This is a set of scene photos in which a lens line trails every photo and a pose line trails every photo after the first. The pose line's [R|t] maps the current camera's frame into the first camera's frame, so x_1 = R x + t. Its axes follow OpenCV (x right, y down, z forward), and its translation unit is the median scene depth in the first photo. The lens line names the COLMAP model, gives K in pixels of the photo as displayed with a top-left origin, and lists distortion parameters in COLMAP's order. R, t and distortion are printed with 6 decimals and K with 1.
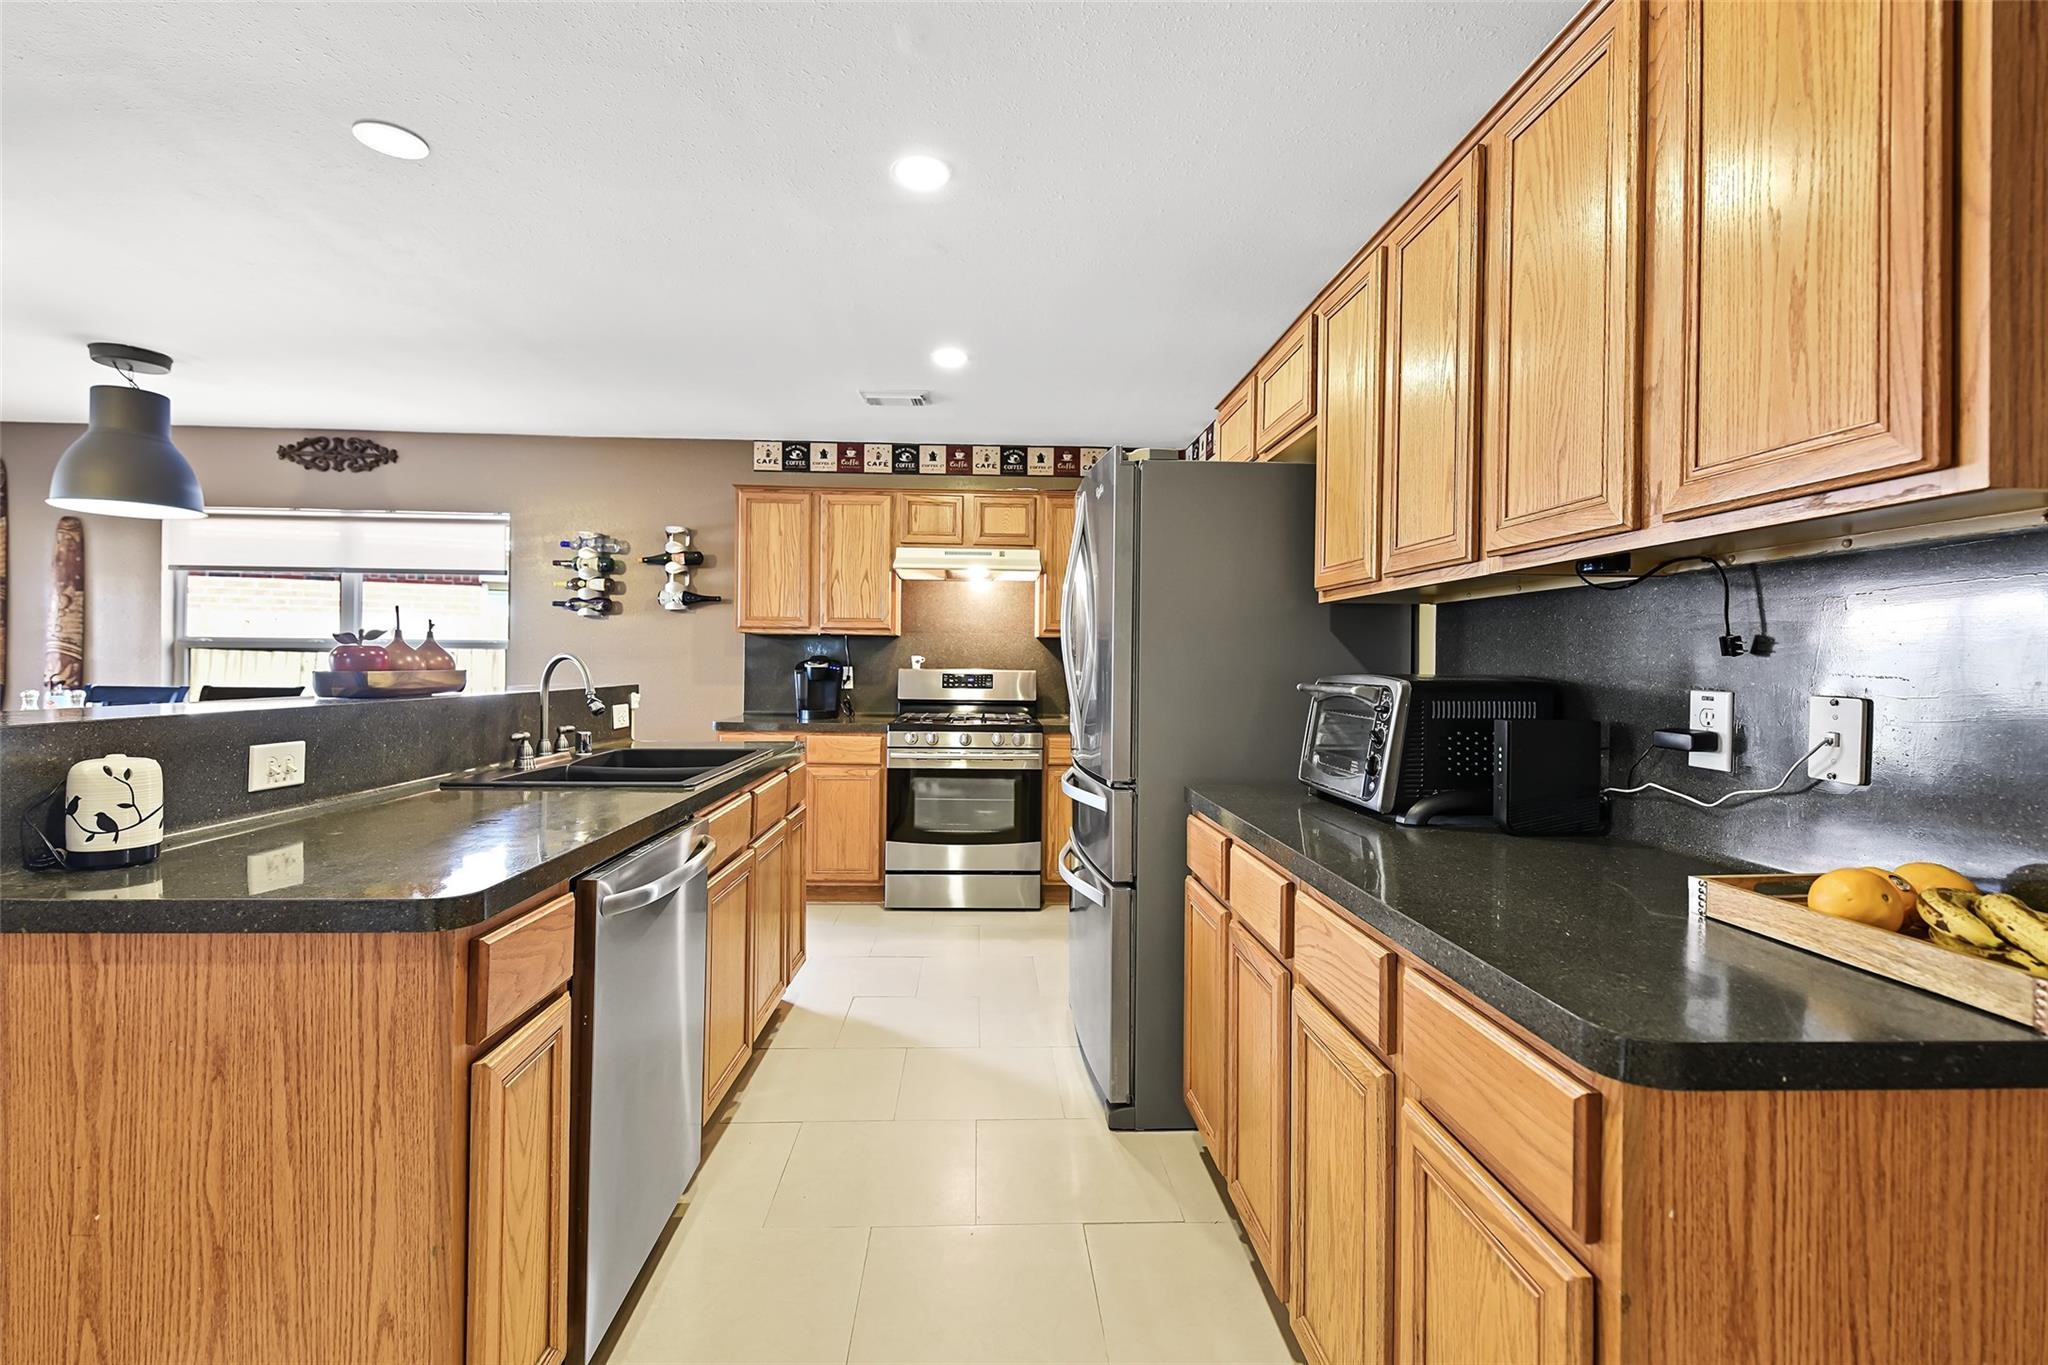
lens RADIAL K [[923.6, 0, 1028.3], [0, 923.6, 677.0], [0, 0, 1]] dist [-0.000110, -0.000093]
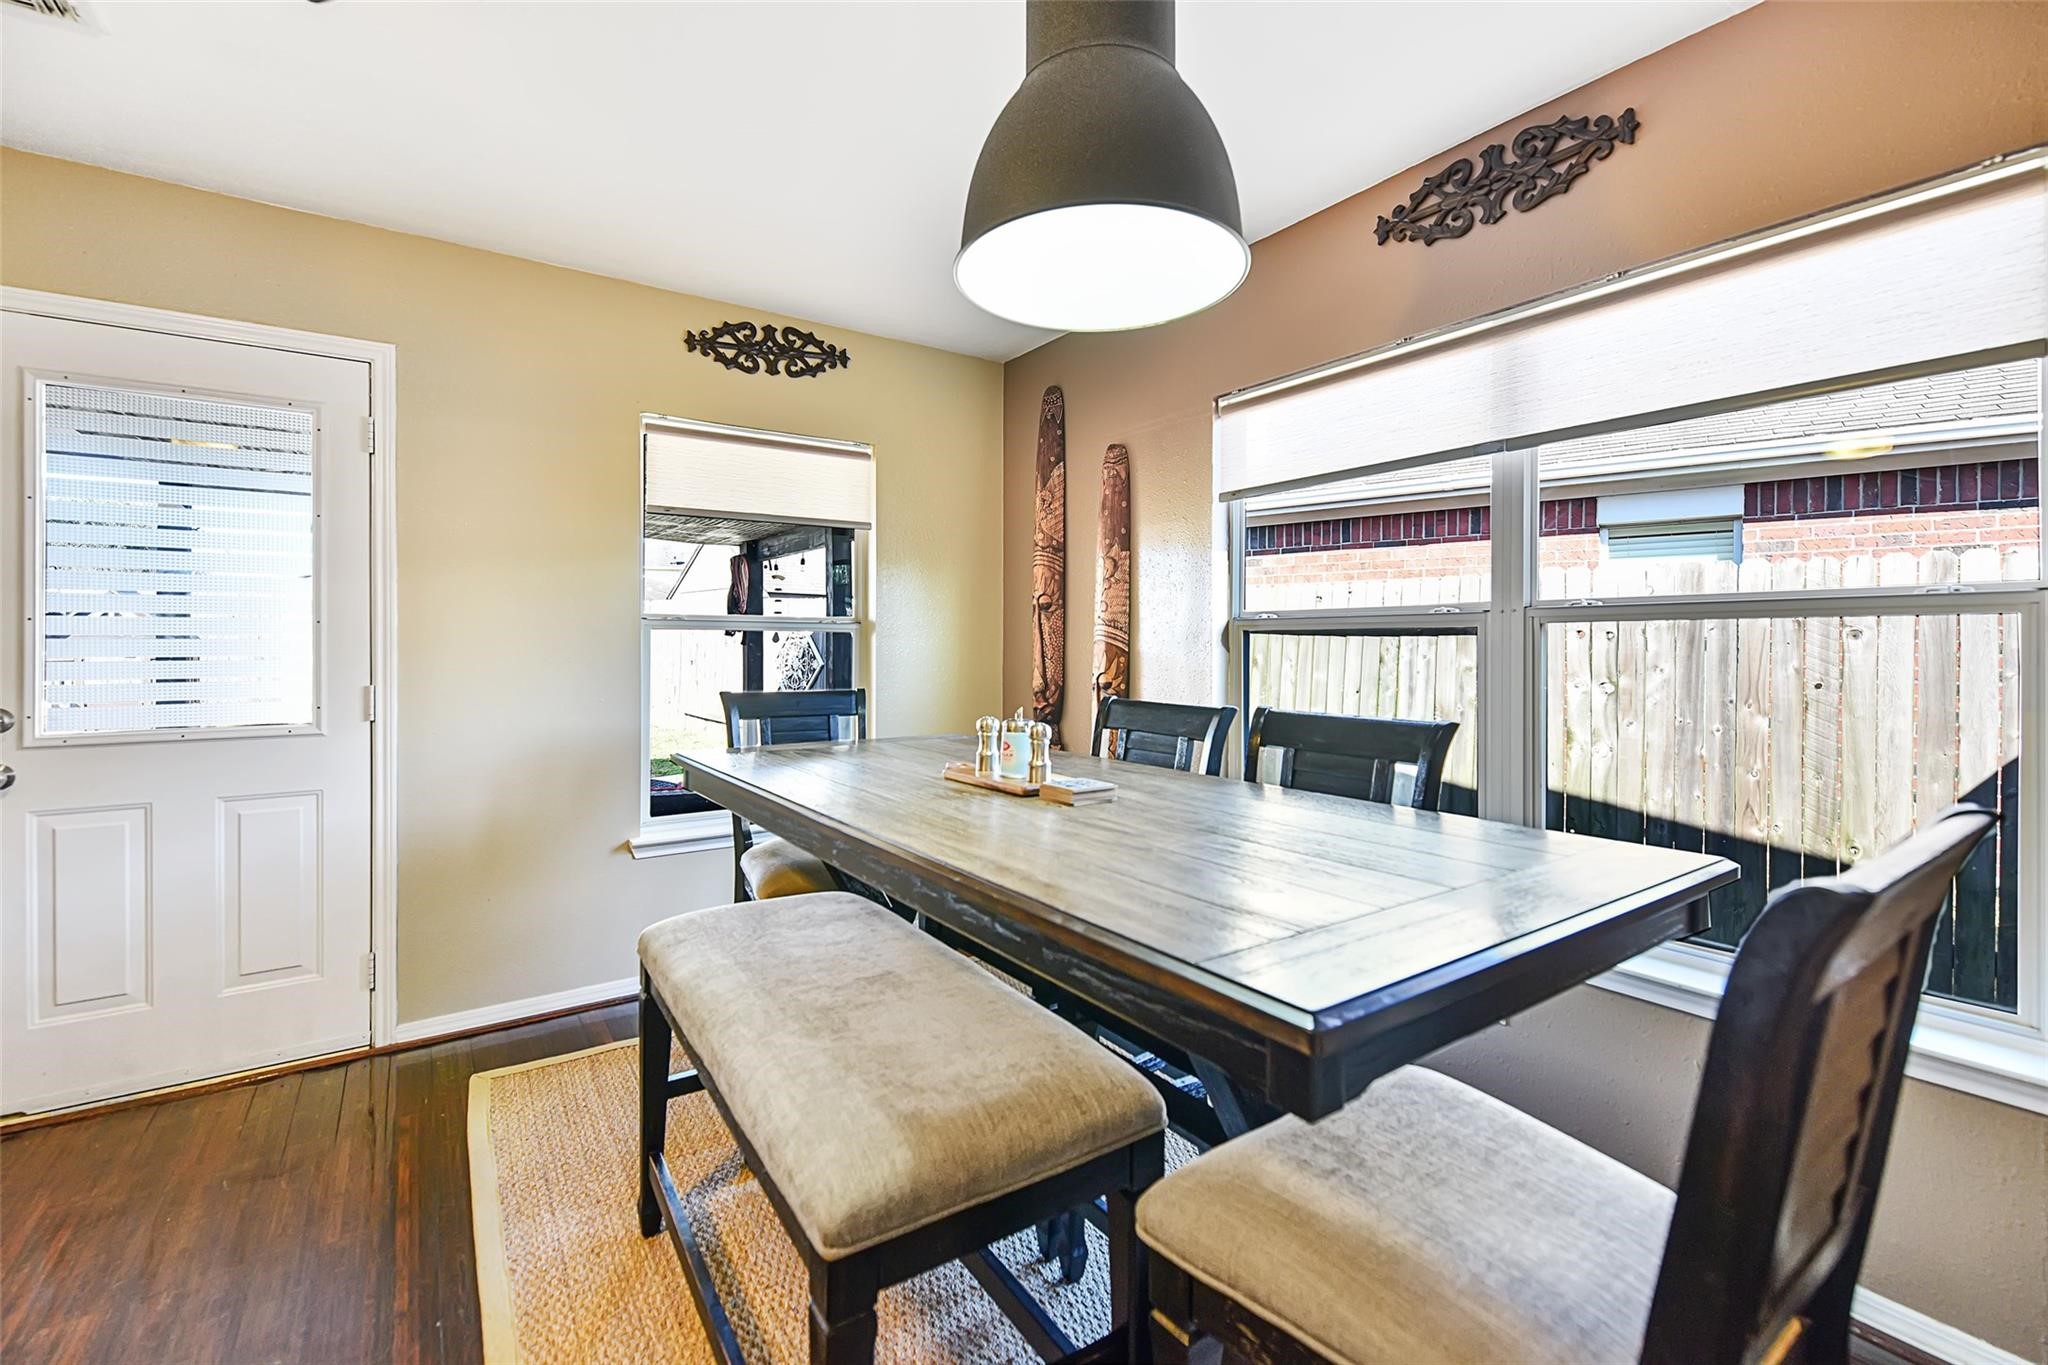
lens RADIAL K [[873.9, 0, 1033.8], [0, 873.9, 645.2], [0, 0, 1]] dist [-0.004862, -0.000762]
pose [[0.533980, -0.015076, -0.845363, -0.514850], [-0.000148, 0.999839, -0.017924, -0.012008], [0.845497, 0.009696, 0.533892, 0.592681]]
